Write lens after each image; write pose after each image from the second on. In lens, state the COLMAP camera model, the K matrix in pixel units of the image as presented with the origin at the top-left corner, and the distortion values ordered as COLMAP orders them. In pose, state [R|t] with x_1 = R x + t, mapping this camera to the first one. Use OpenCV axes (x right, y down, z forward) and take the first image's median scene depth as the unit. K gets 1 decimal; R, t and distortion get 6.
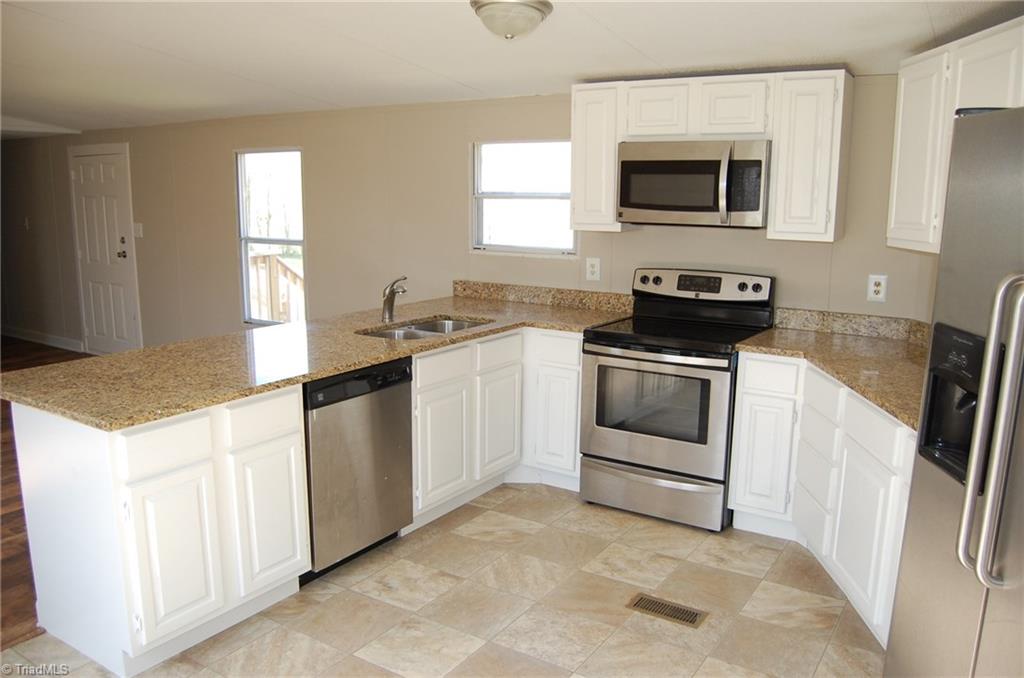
lens RADIAL K [[789.3, 0, 488.4], [0, 789.3, 331.2], [0, 0, 1]] dist [-0.091191, 0.024591]
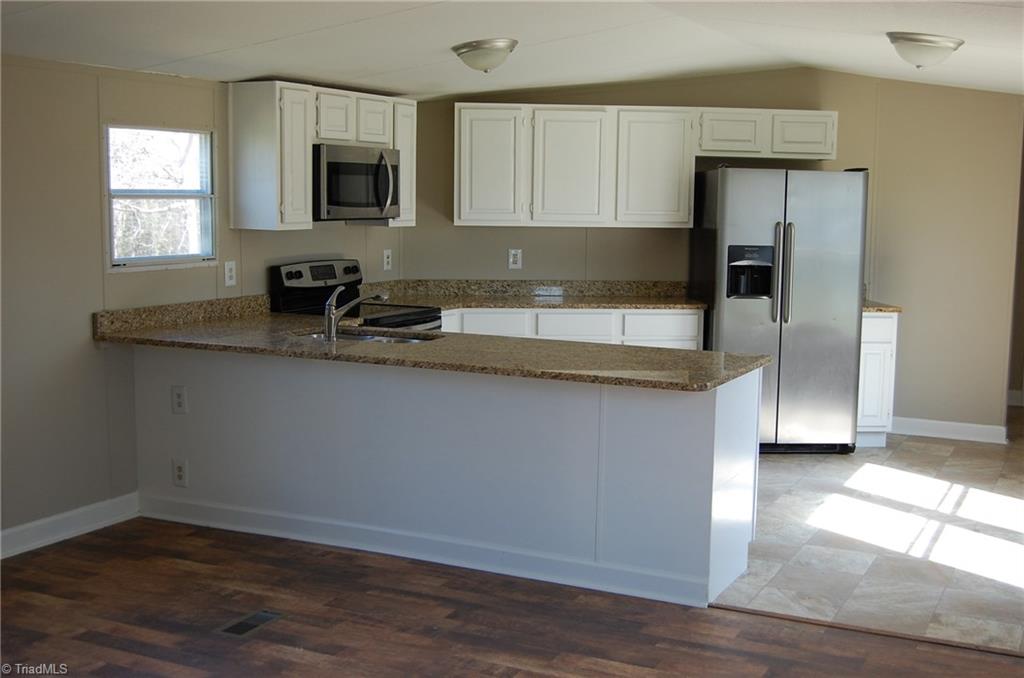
lens RADIAL K [[1215.1, 0, 511.5], [0, 1215.1, 339.4], [0, 0, 1]] dist [-0.054078, 0.000000]
pose [[-0.132821, -0.129962, 0.982583, -0.168976], [0.151304, 0.977088, 0.149688, -0.021382], [-0.979523, 0.168550, -0.110114, 0.109710]]
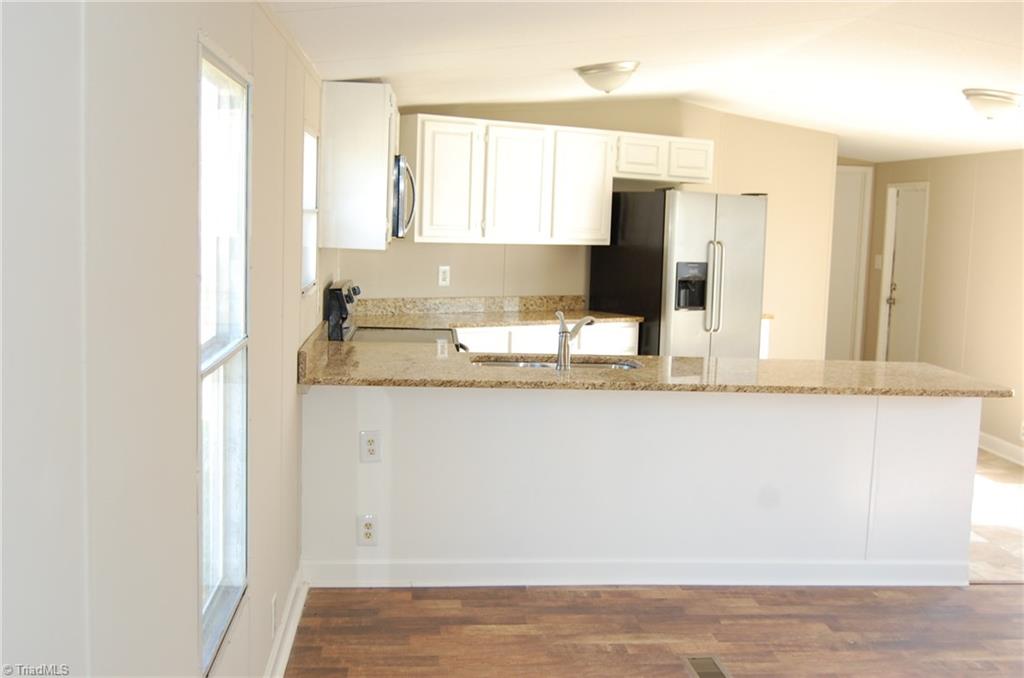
lens RADIAL K [[1190.2, 0, 506.2], [0, 1190.2, 335.8], [0, 0, 1]] dist [-0.051557, 0.000000]
pose [[-0.628085, -0.111048, 0.770180, -0.119778], [0.089709, 0.972832, 0.213426, -0.036702], [-0.772956, 0.203142, -0.601059, 0.205588]]
